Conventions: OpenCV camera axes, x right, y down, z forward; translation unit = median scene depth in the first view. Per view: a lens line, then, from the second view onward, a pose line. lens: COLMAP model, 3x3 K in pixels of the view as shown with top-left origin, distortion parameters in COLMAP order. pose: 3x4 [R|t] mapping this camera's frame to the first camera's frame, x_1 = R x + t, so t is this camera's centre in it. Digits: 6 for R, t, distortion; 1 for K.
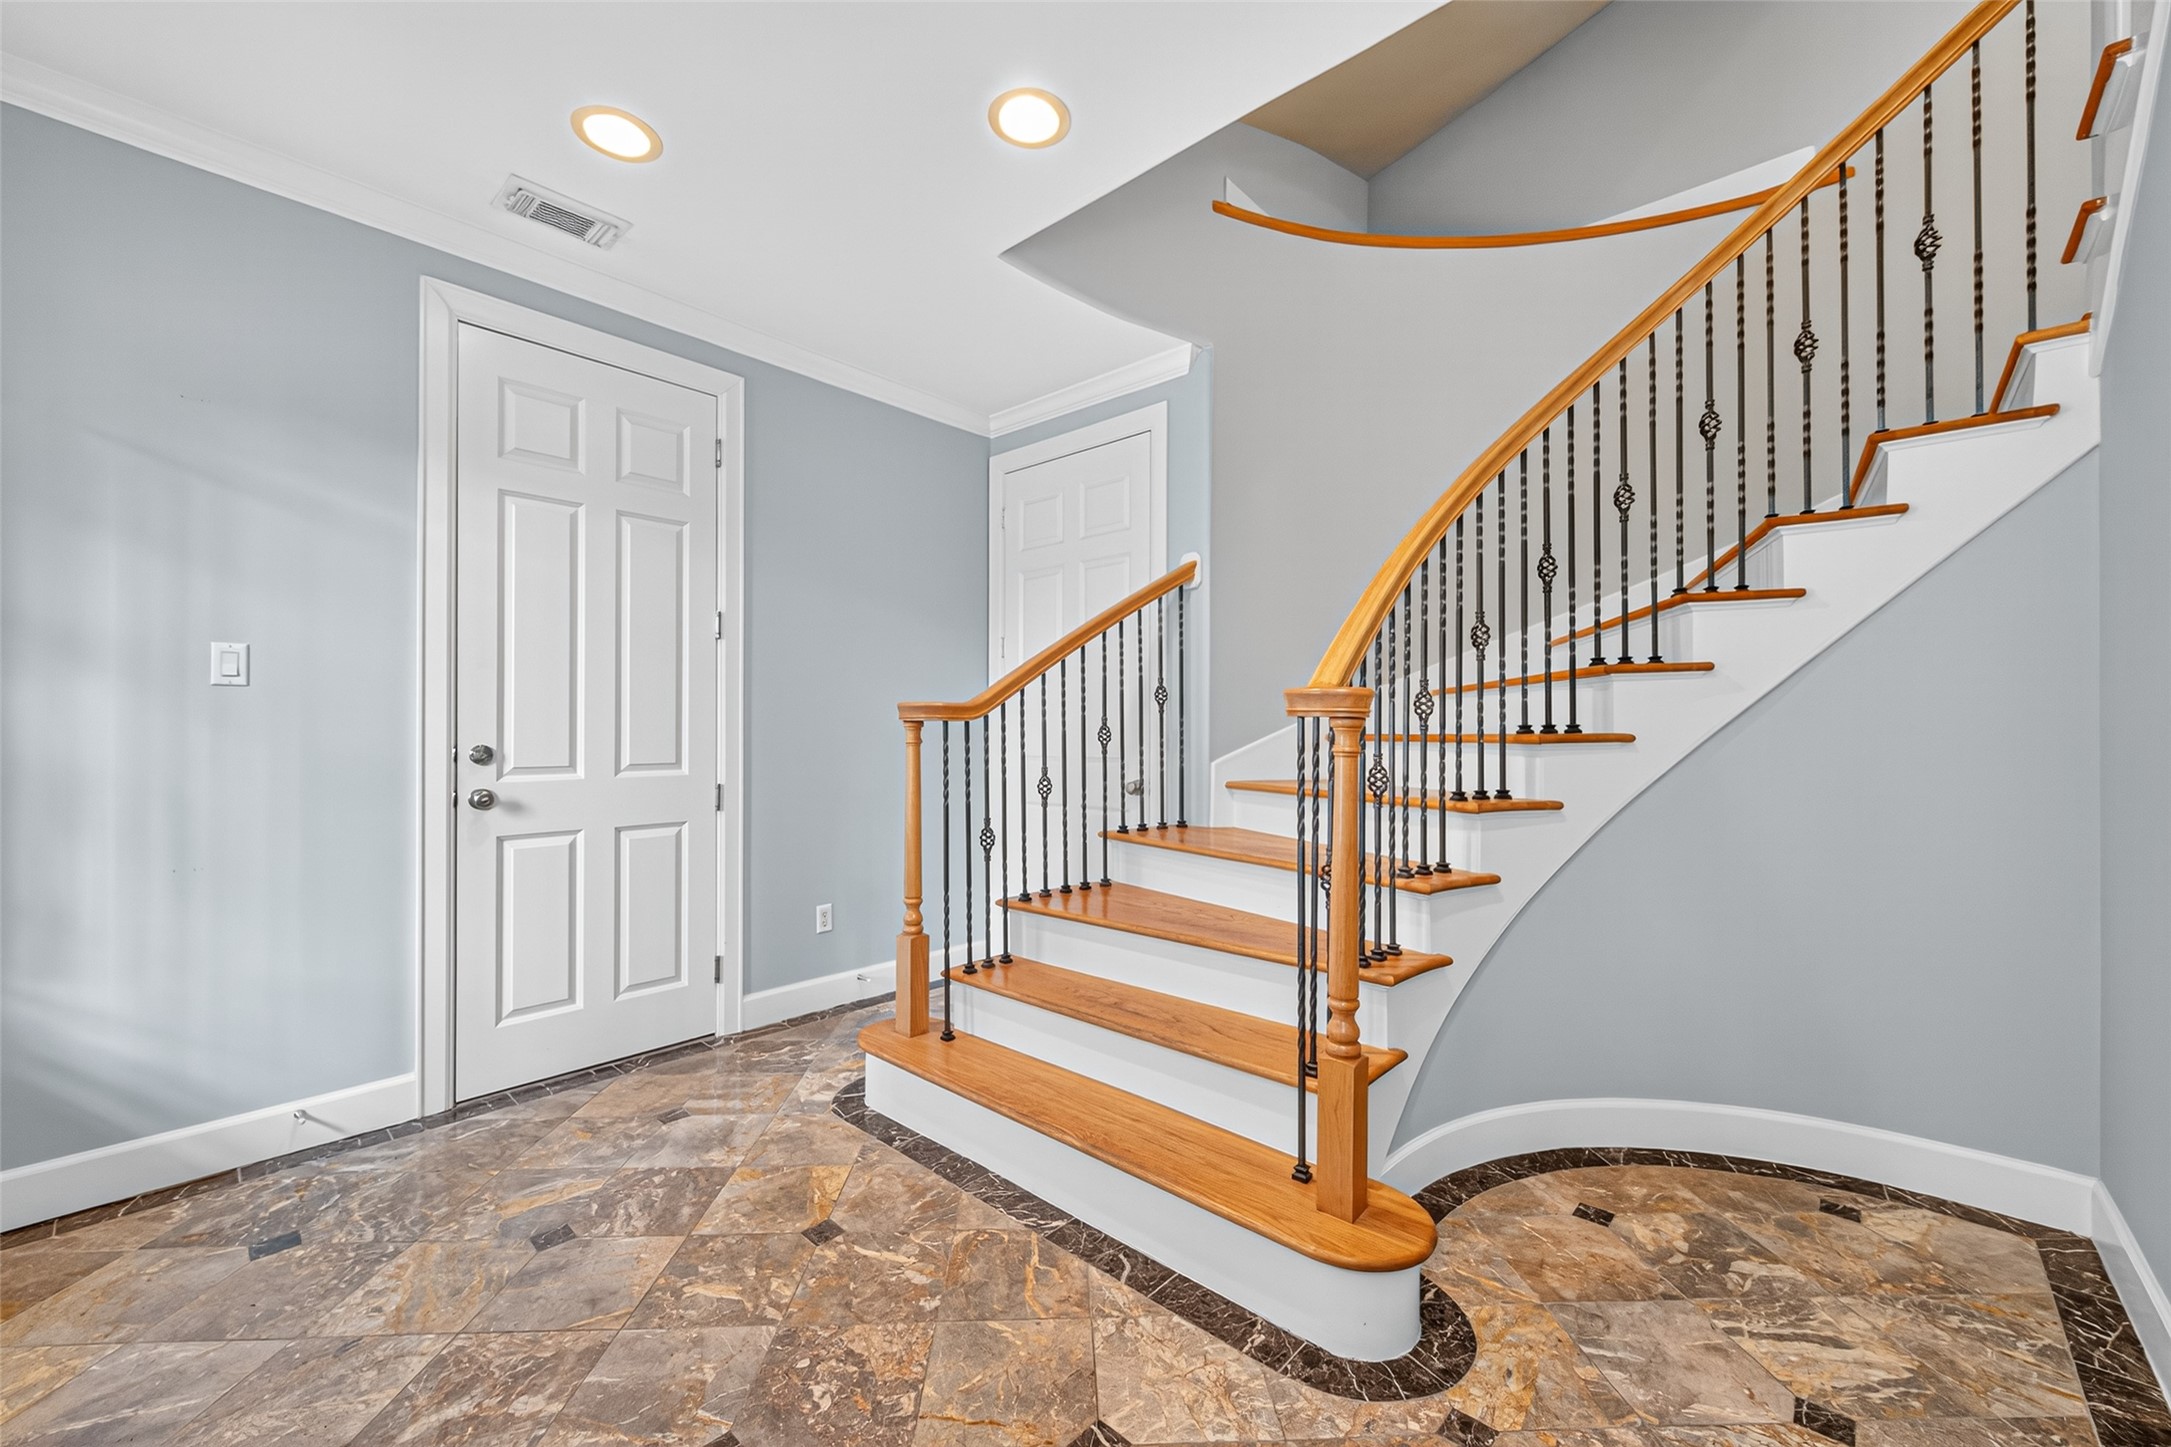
lens RADIAL K [[845.8, 0, 1098.7], [0, 845.8, 729.5], [0, 0, 1]] dist [0.000466, -0.000039]
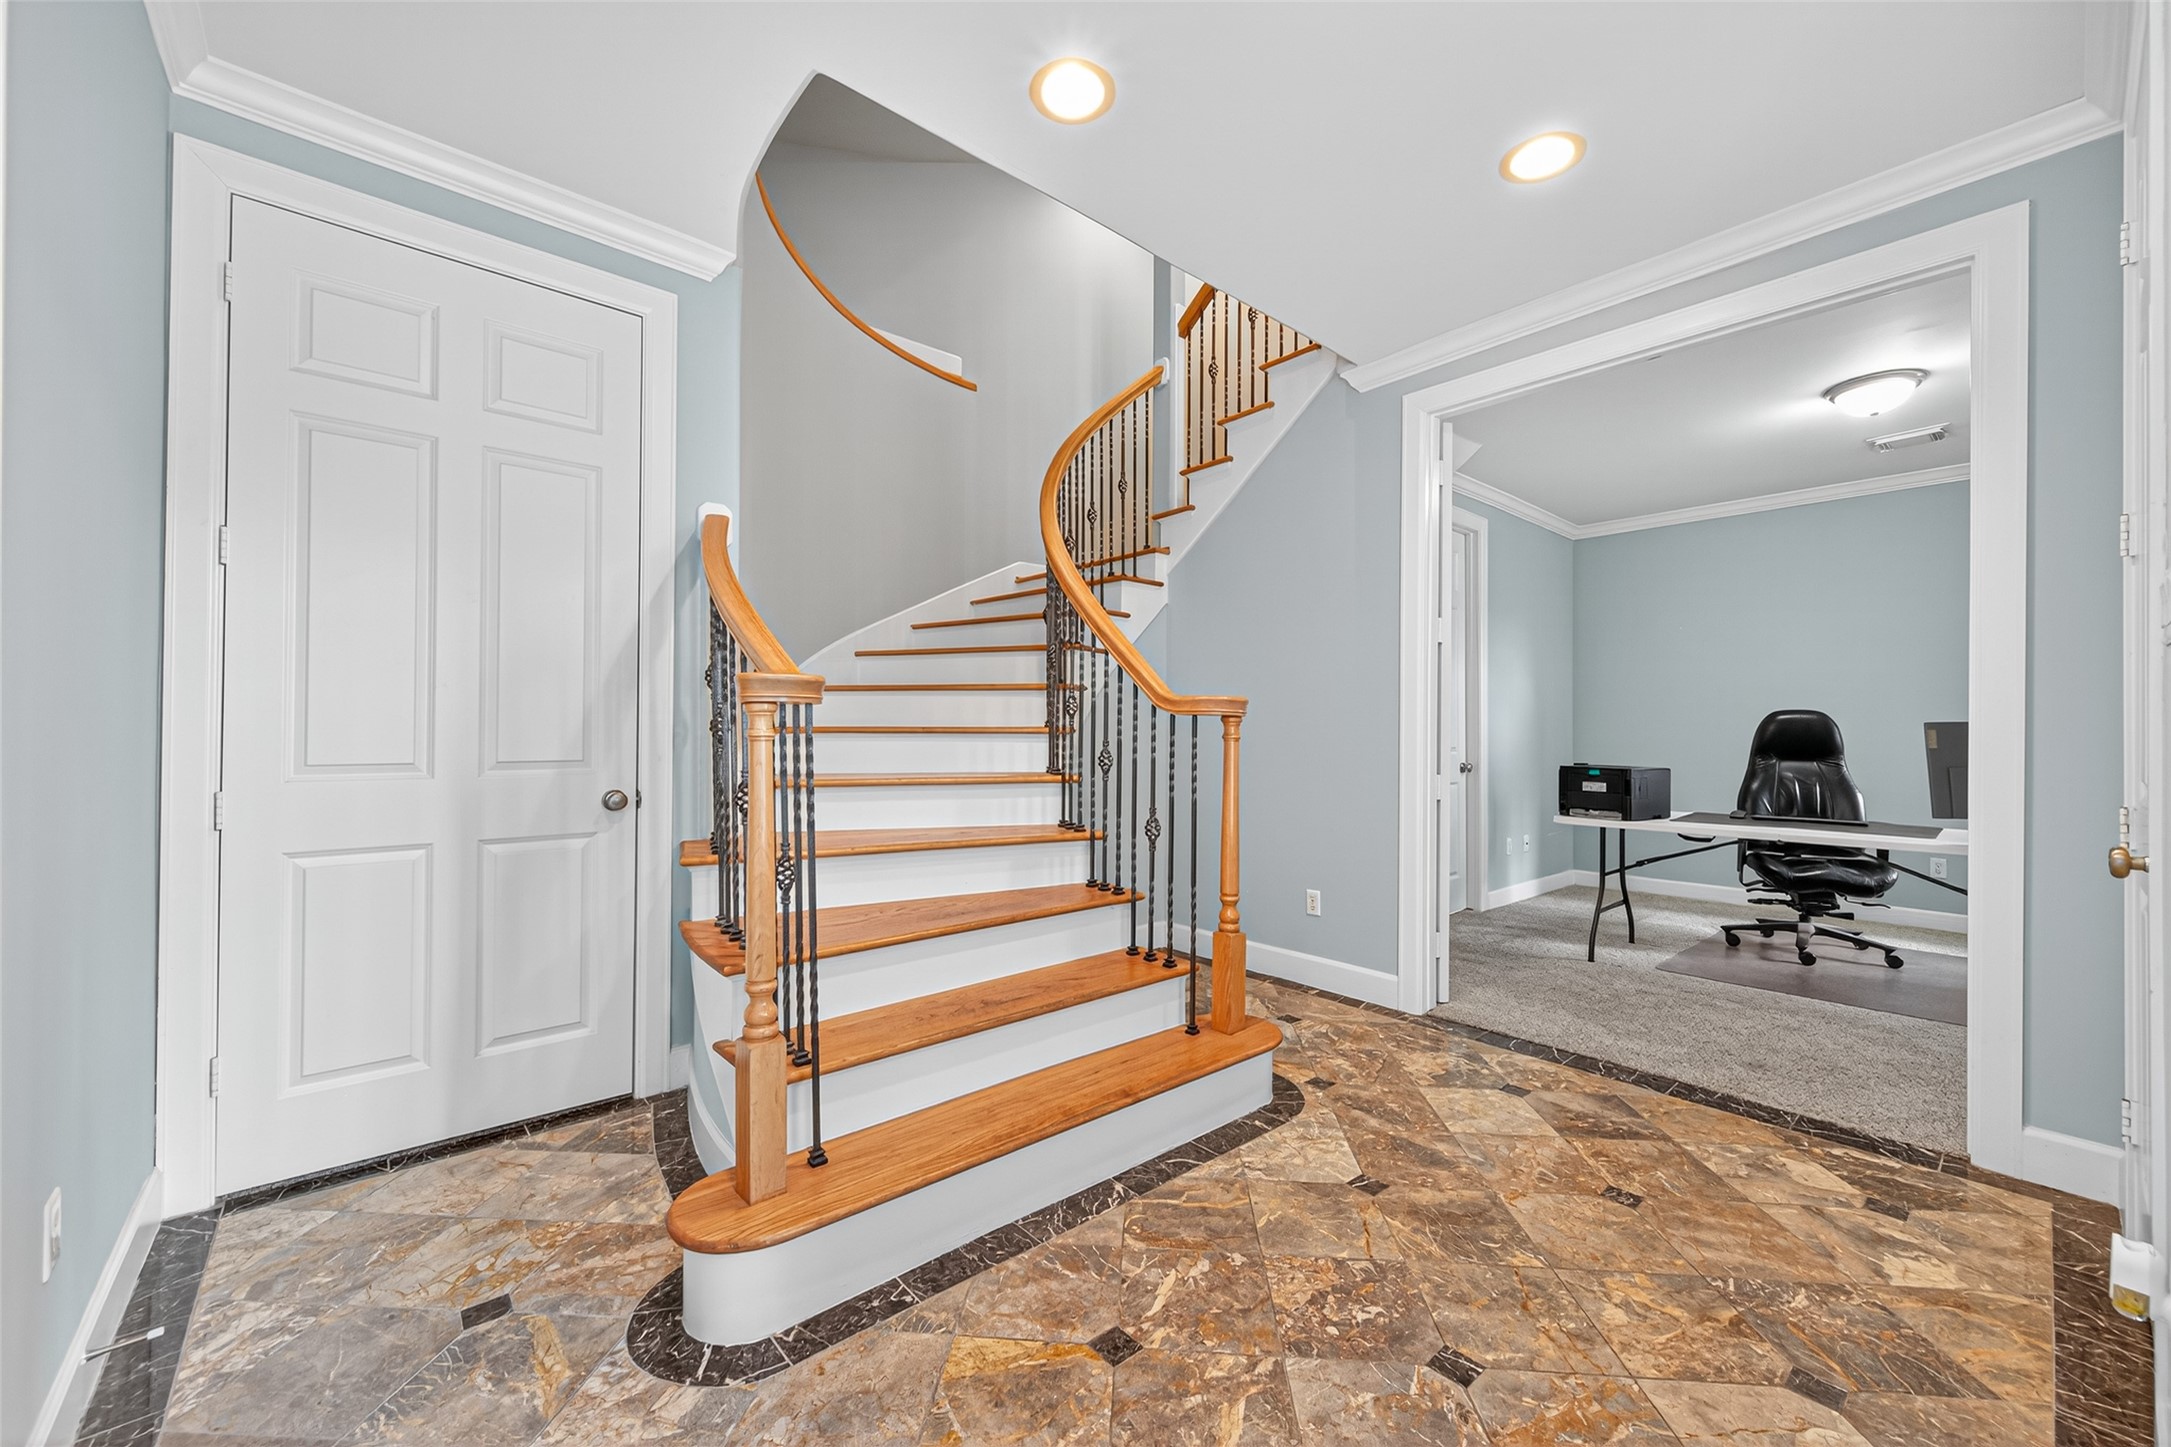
lens RADIAL K [[845.8, 0, 1071.5], [0, 845.8, 728.8], [0, 0, 1]] dist [0.000466, -0.000039]
pose [[0.135416, -0.005313, 0.990775, -1.180609], [-0.006013, 0.999963, 0.006184, 0.001875], [-0.990771, -0.006795, 0.135379, 0.980886]]
